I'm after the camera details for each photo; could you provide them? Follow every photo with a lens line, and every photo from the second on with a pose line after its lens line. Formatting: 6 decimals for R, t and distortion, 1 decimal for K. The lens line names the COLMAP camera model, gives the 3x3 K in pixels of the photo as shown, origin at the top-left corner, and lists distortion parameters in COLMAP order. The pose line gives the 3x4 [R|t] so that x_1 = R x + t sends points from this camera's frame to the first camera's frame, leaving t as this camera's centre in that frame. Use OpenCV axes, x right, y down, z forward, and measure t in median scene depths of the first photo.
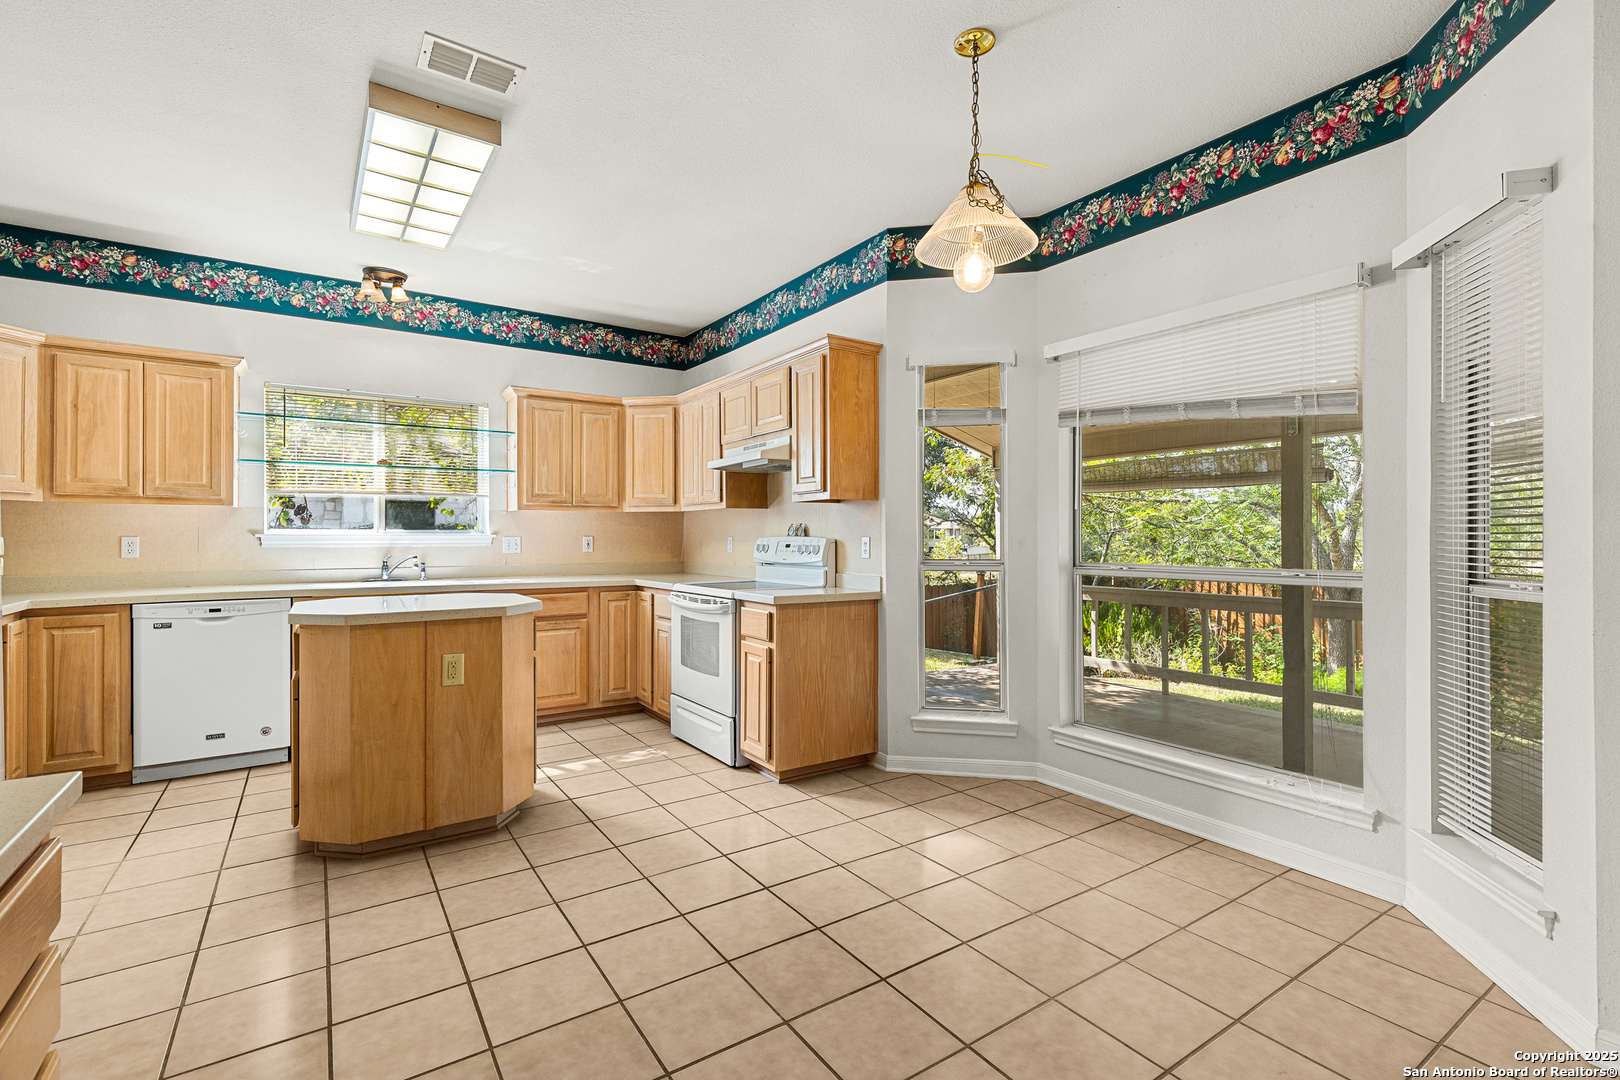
lens RADIAL K [[754.6, 0, 836.5], [0, 754.6, 537.2], [0, 0, 1]] dist [0.001680, 0.000624]
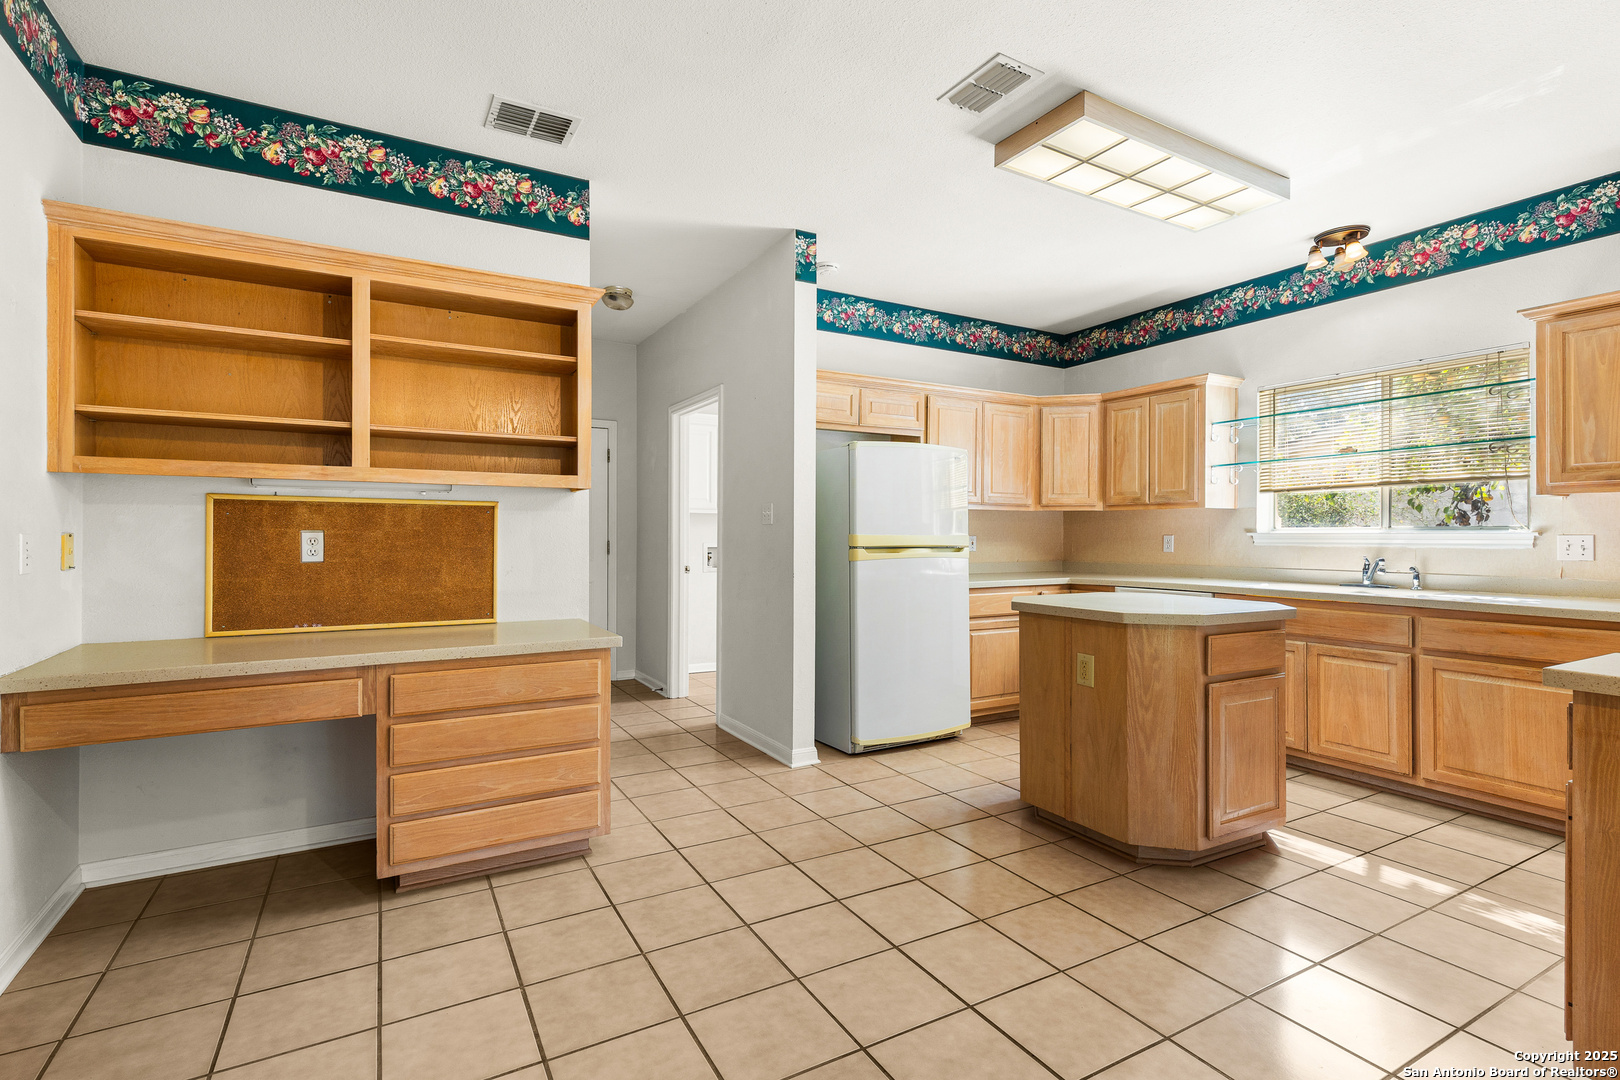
lens RADIAL K [[731.4, 0, 813.7], [0, 731.4, 534.1], [0, 0, 1]] dist [0.004150, -0.000161]
pose [[-0.096939, -0.001919, -0.995288, 0.342481], [-0.001089, 0.999998, -0.001822, 0.000369], [0.995290, 0.000907, -0.096941, 0.531324]]
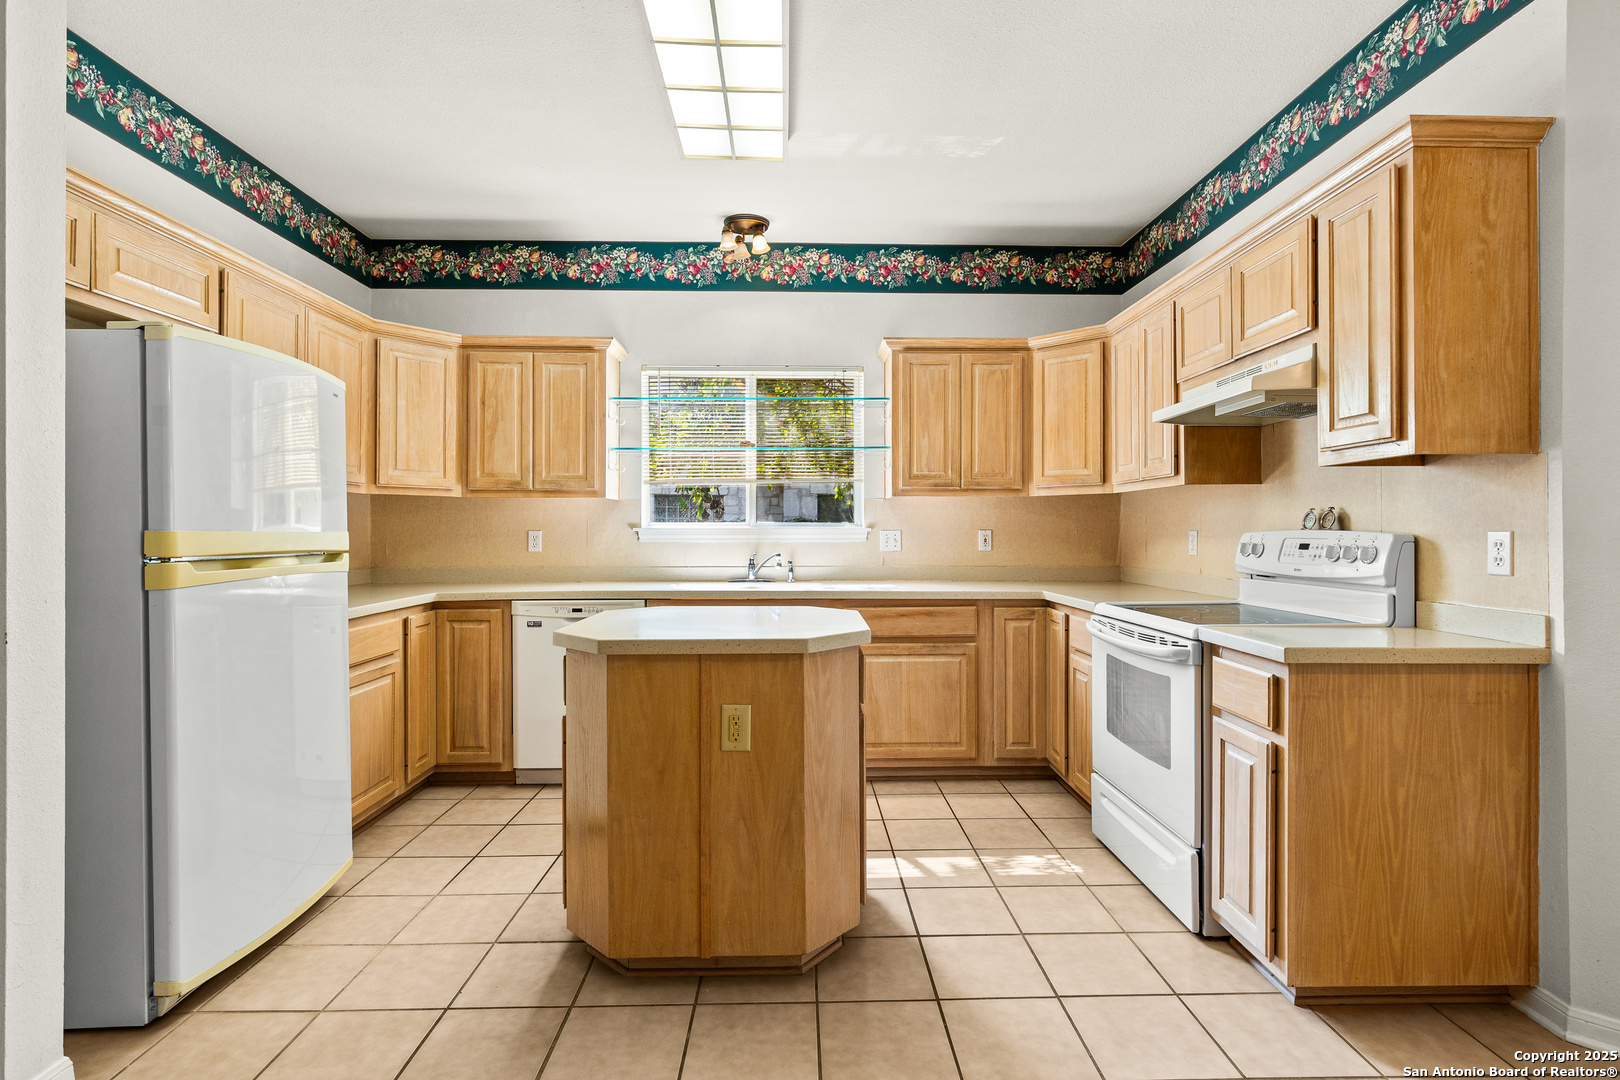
lens RADIAL K [[804.9, 0, 793.6], [0, 804.9, 531.4], [0, 0, 1]] dist [0.002692, -0.000056]
pose [[0.823302, 0.000319, -0.567603, -0.040825], [0.000210, 1.000000, 0.000866, -0.000654], [0.567603, -0.000832, 0.823302, 0.313434]]
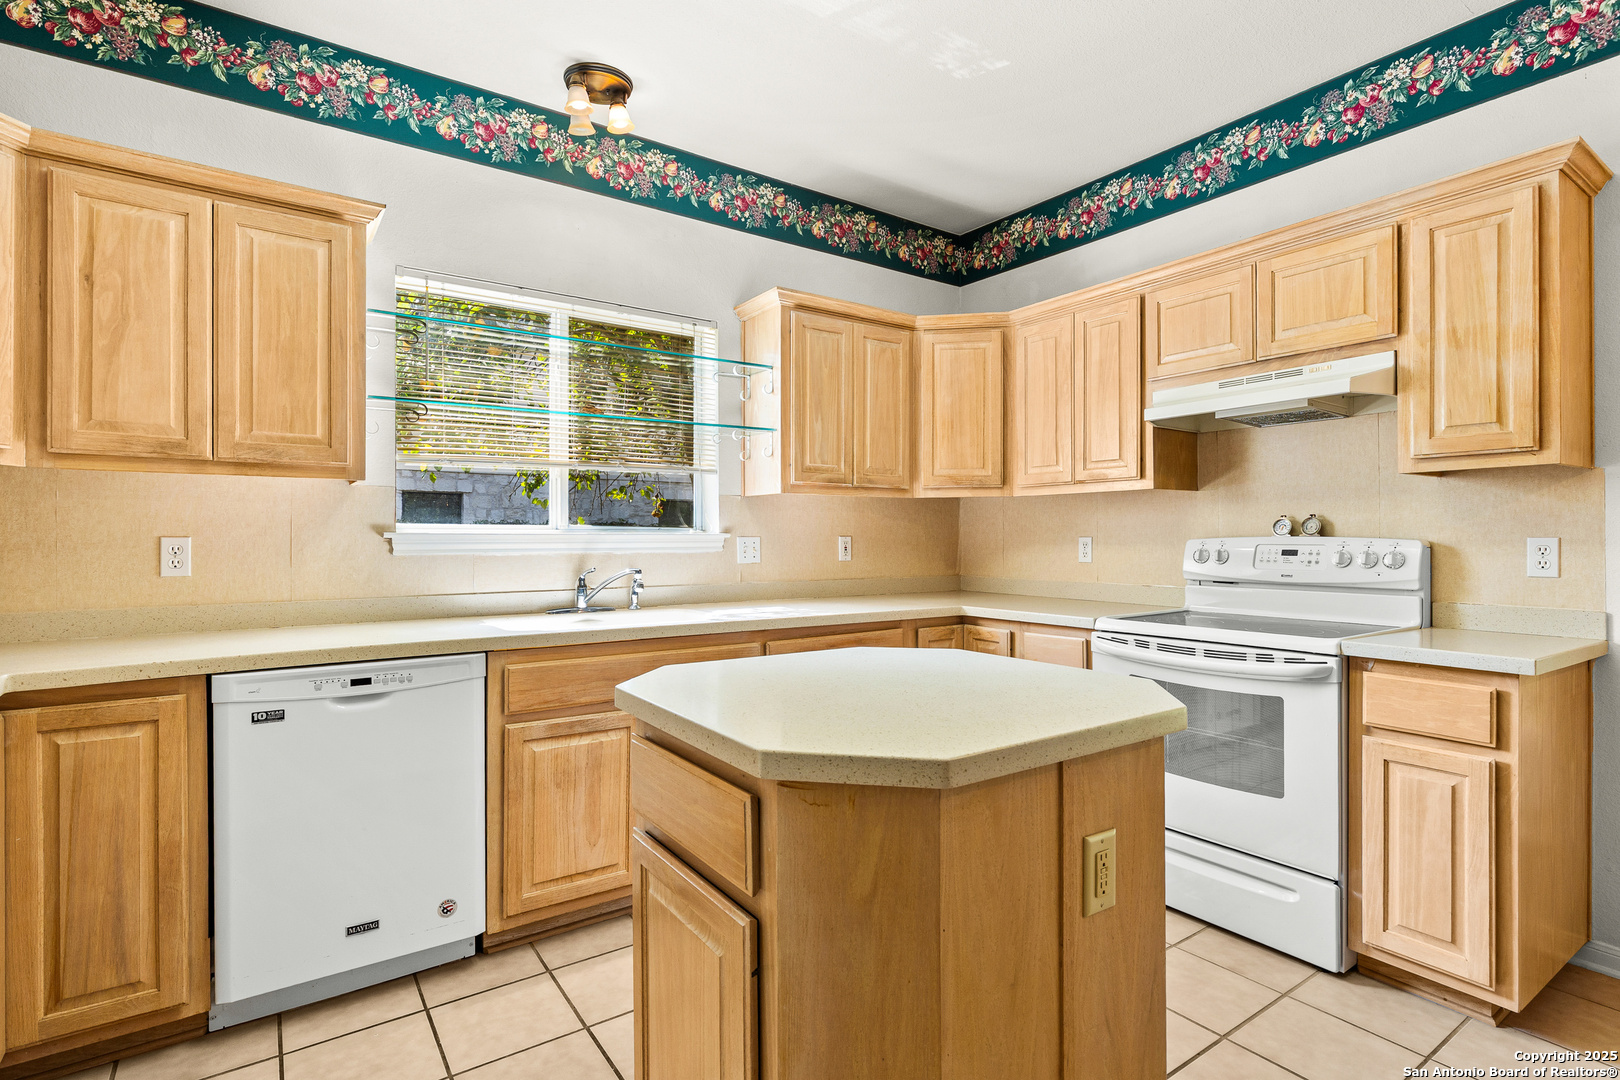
lens RADIAL K [[830.5, 0, 842.1], [0, 830.5, 540.2], [0, 0, 1]] dist [0.002211, -0.000630]
pose [[0.999985, -0.000090, 0.005530, -0.464196], [0.000067, 0.999992, 0.004089, -0.000879], [-0.005530, -0.004089, 0.999976, 0.405199]]
